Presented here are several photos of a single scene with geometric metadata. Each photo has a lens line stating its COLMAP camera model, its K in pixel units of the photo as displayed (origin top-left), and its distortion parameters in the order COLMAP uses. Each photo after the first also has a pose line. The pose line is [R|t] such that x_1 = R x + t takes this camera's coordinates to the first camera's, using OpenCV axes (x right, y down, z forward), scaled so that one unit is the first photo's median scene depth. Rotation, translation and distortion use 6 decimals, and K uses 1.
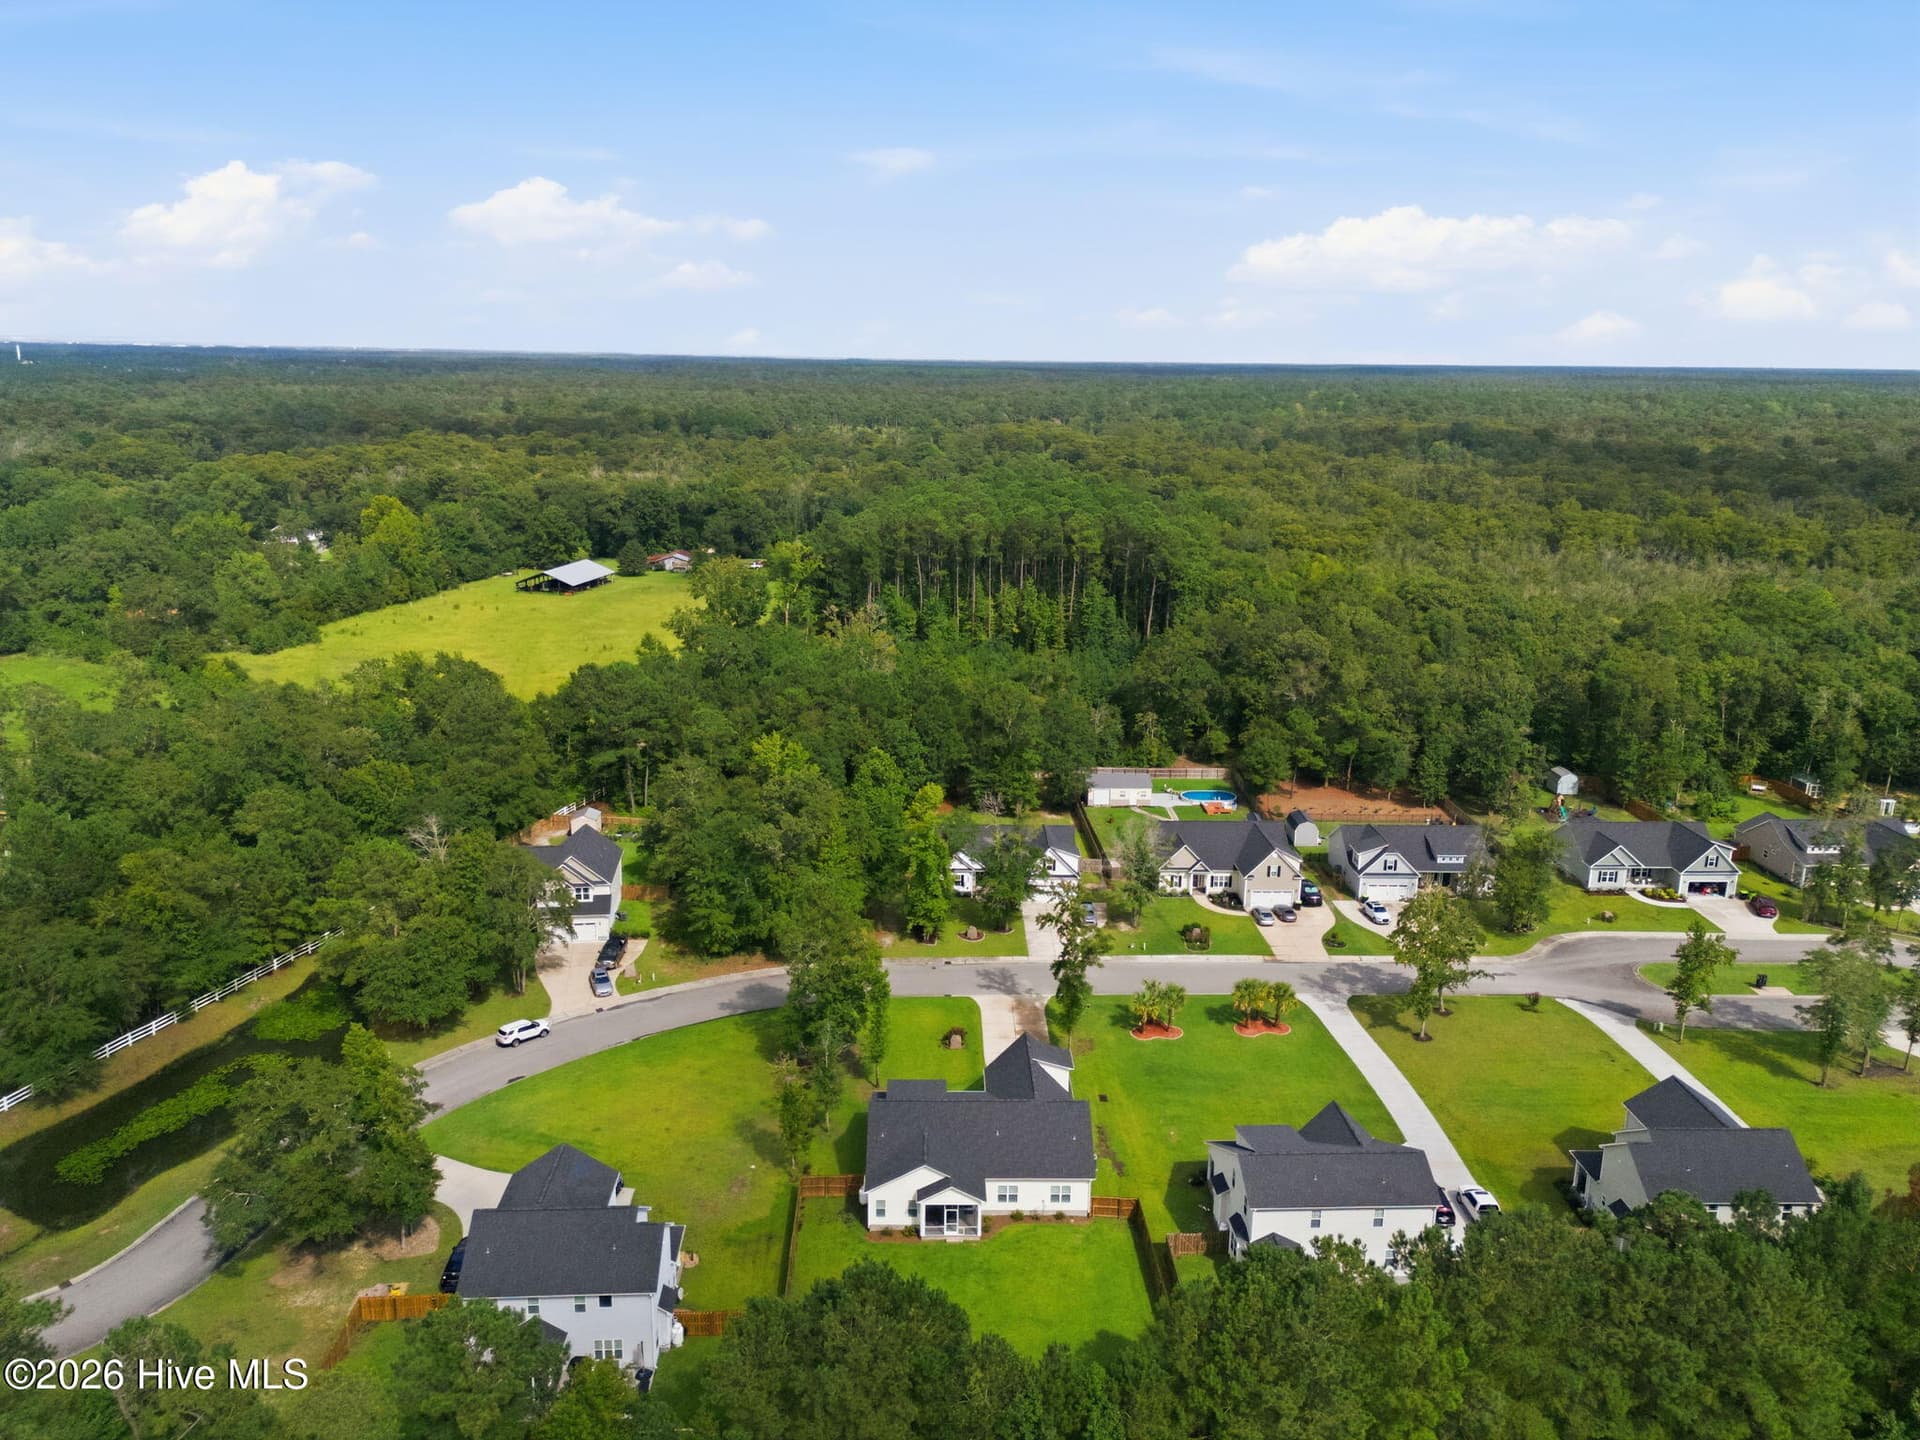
lens RADIAL K [[1402.2, 0, 968.0], [0, 1402.2, 714.5], [0, 0, 1]] dist [0.068147, -0.061244]
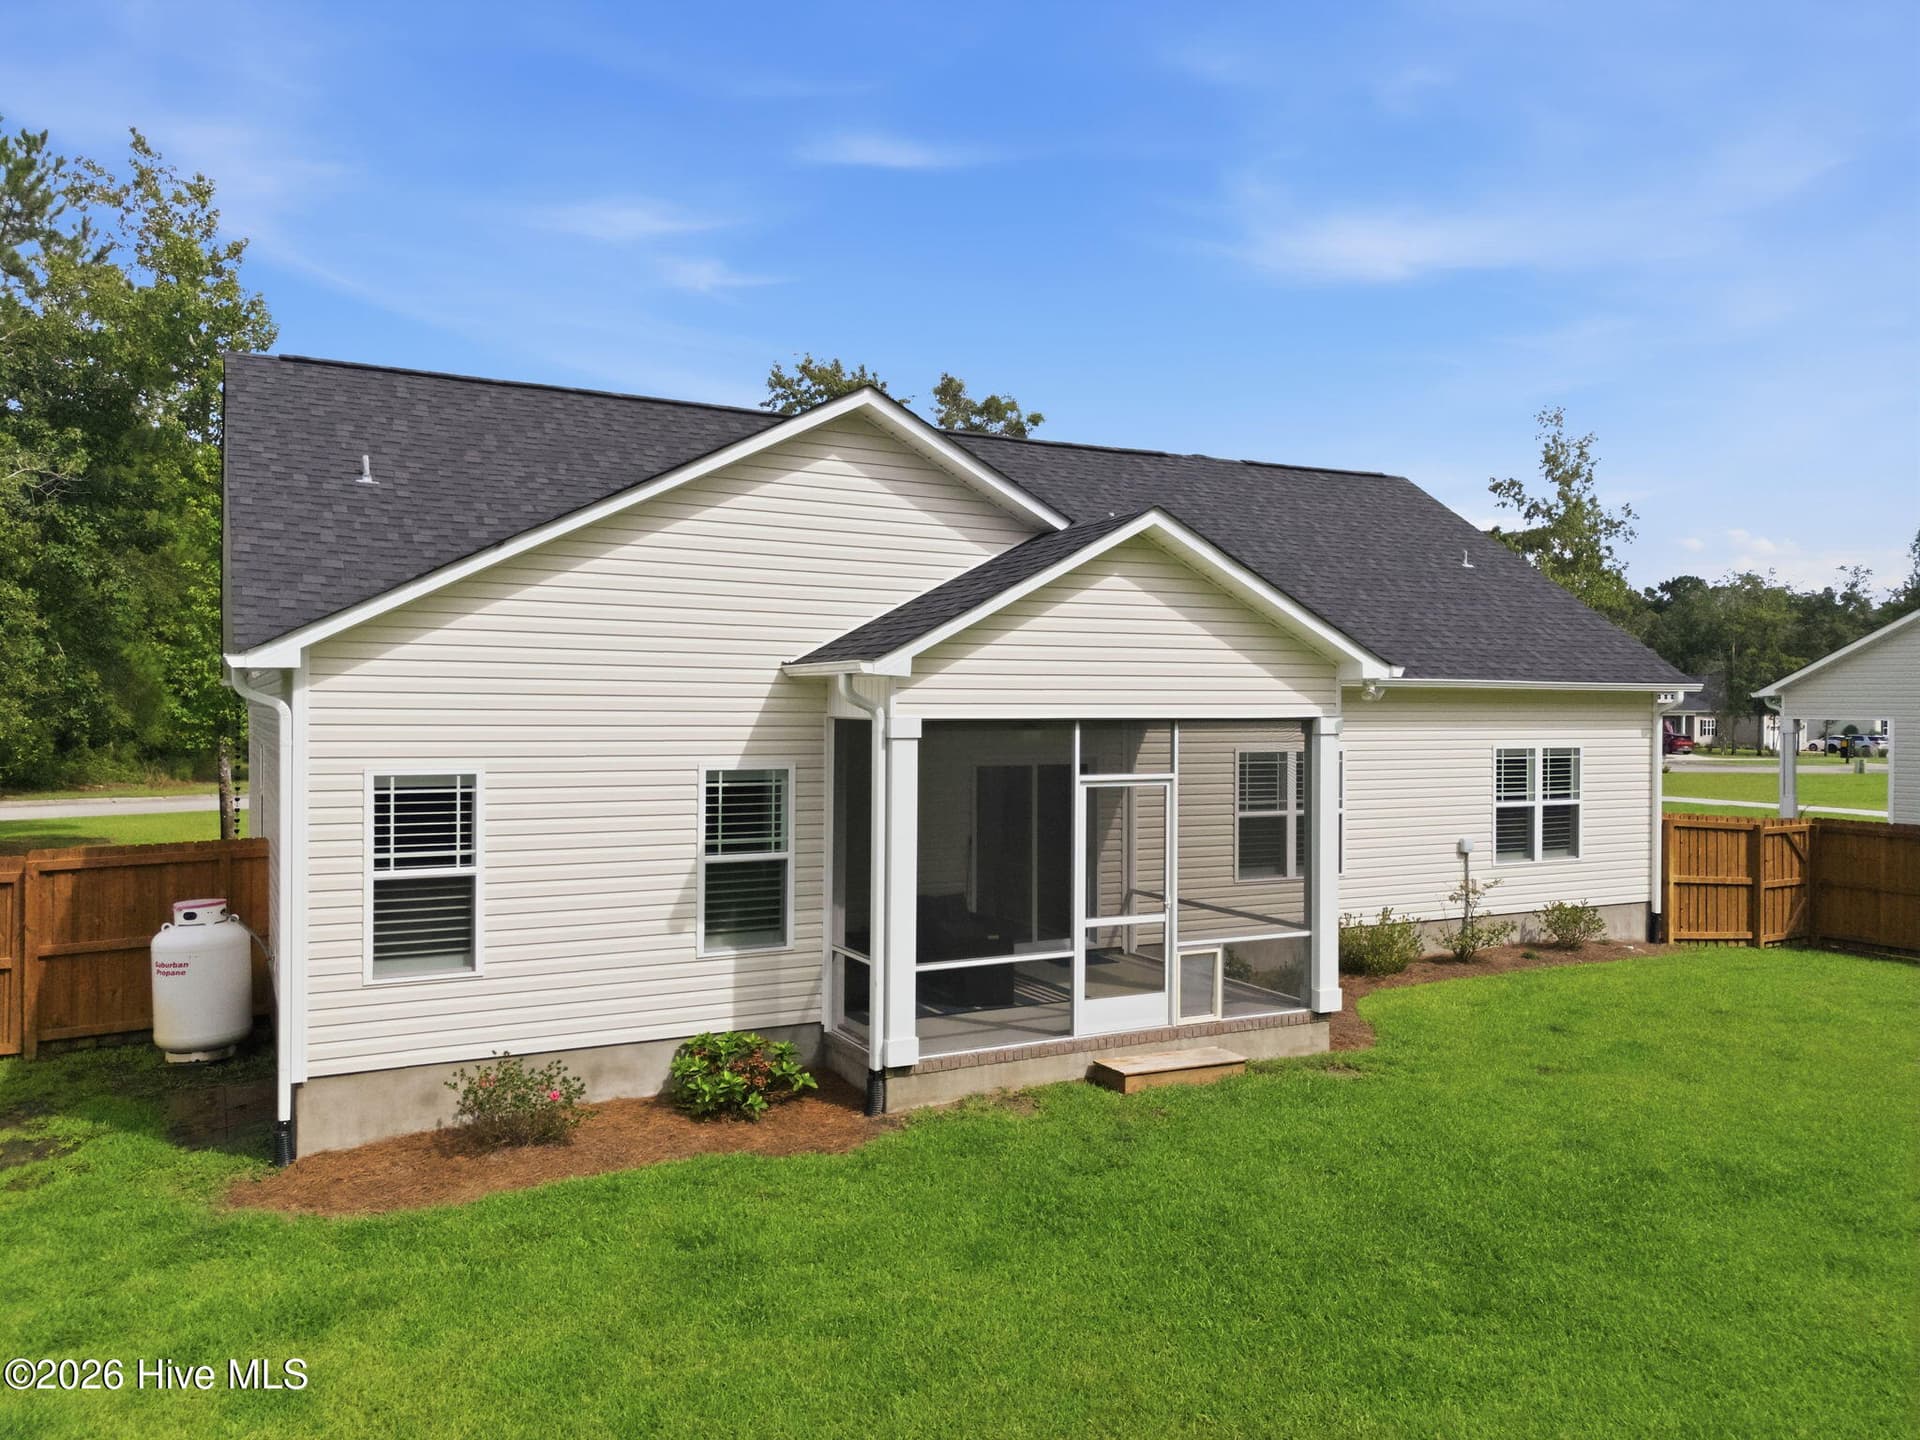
lens RADIAL K [[1402.2, 0, 964.0], [0, 1402.2, 718.0], [0, 0, 1]] dist [0.068147, -0.061244]
pose [[0.897191, -0.019631, 0.441207, -0.048572], [0.123034, 0.970573, -0.207004, 0.248172], [-0.424160, 0.240005, 0.873204, 0.612716]]
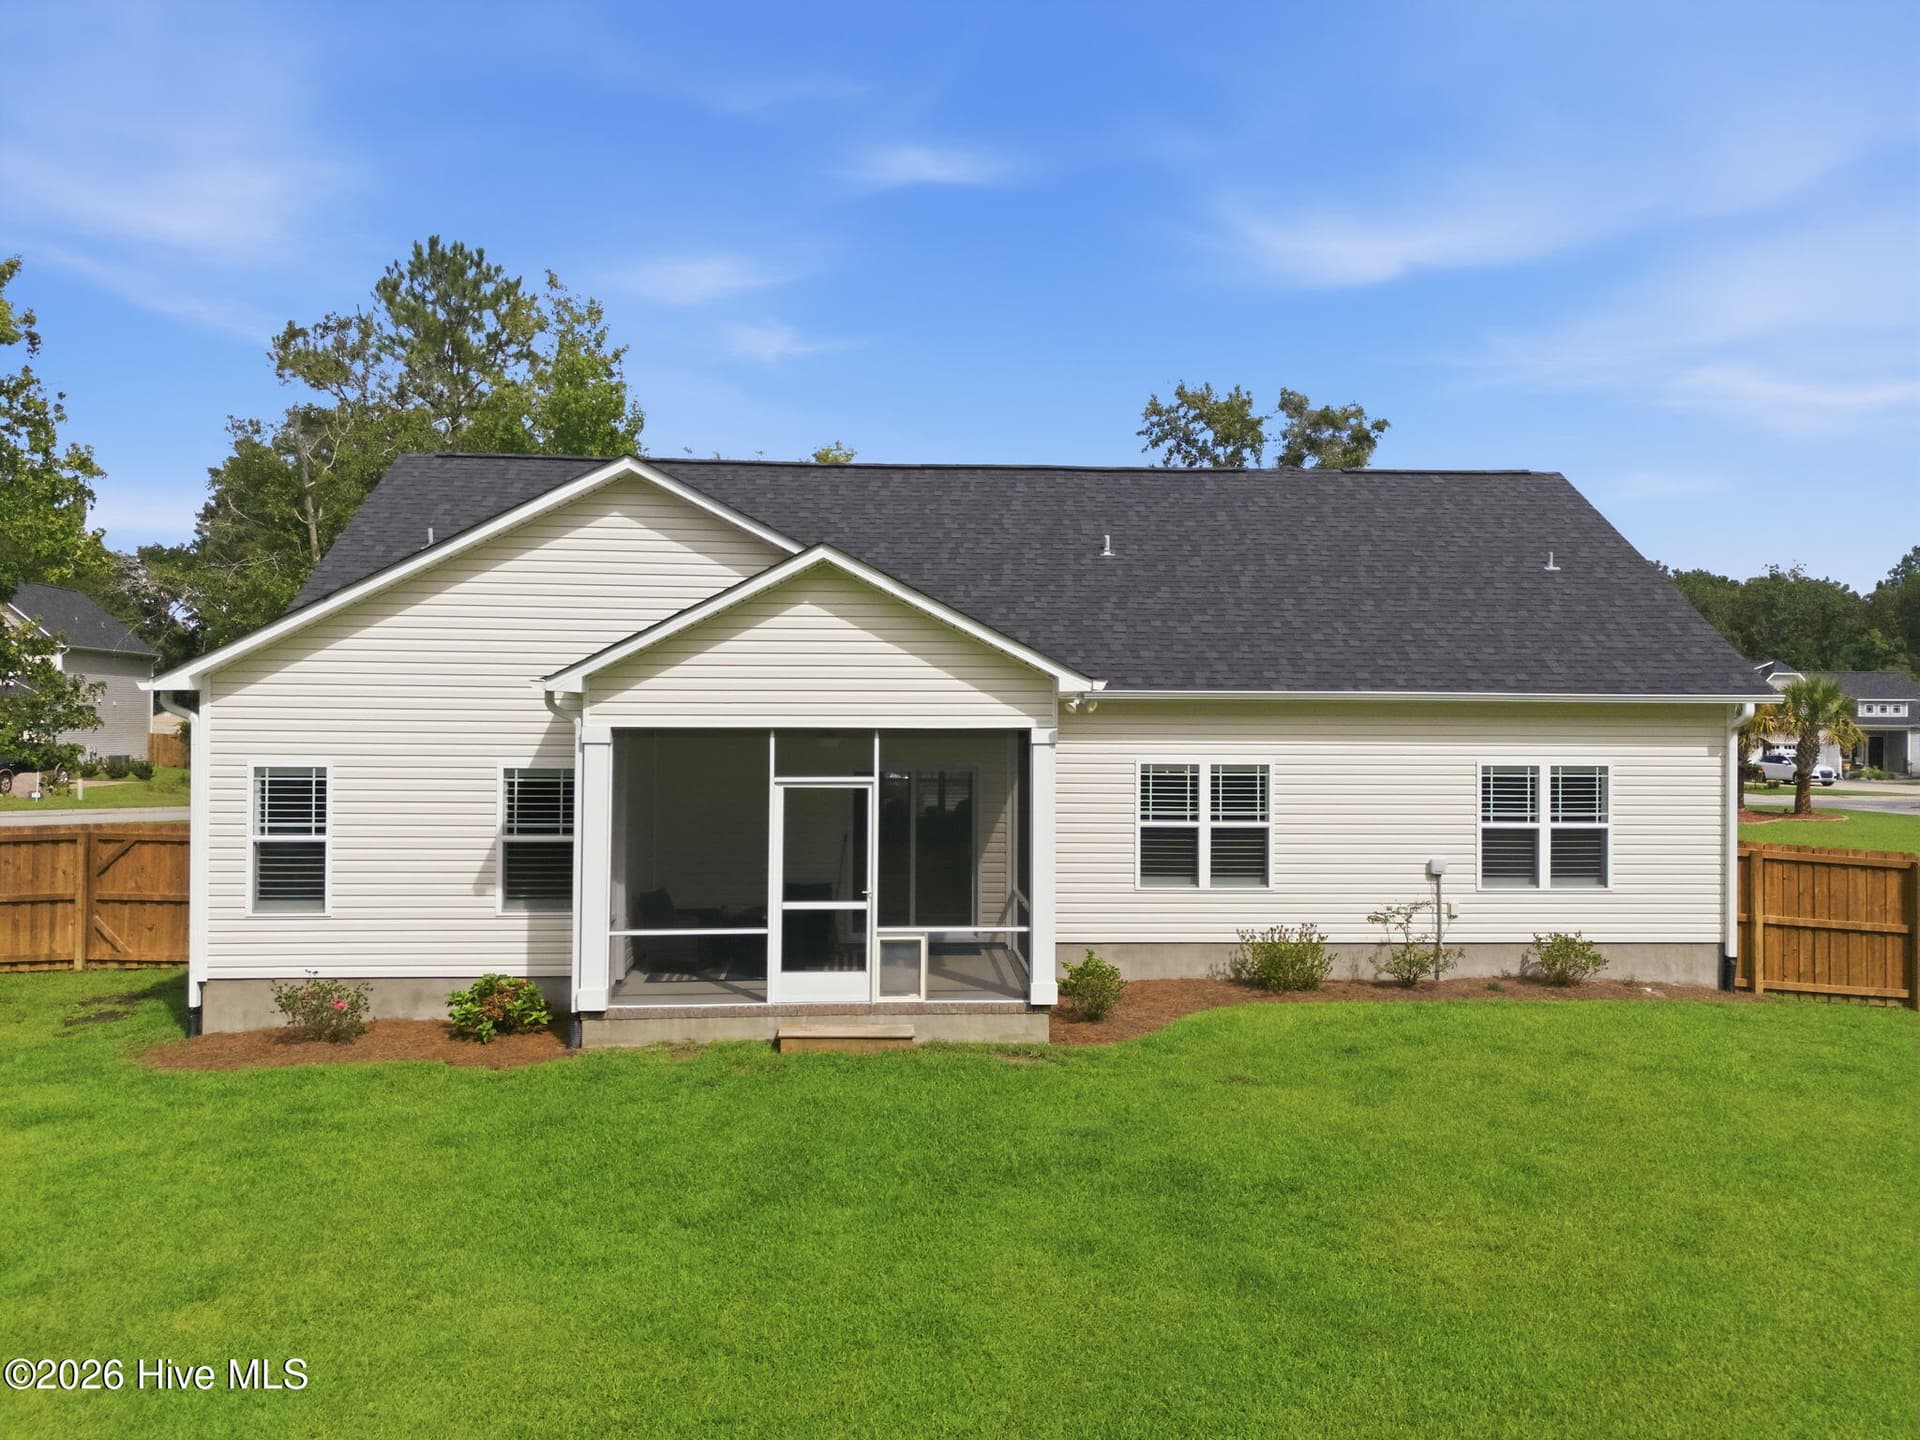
lens RADIAL K [[1402.2, 0, 963.5], [0, 1402.2, 722.2], [0, 0, 1]] dist [0.068147, -0.061244]
pose [[0.999257, -0.014413, 0.035732, -0.002333], [0.022856, 0.968339, -0.248589, 0.254788], [-0.031017, 0.249221, 0.967950, 0.591557]]
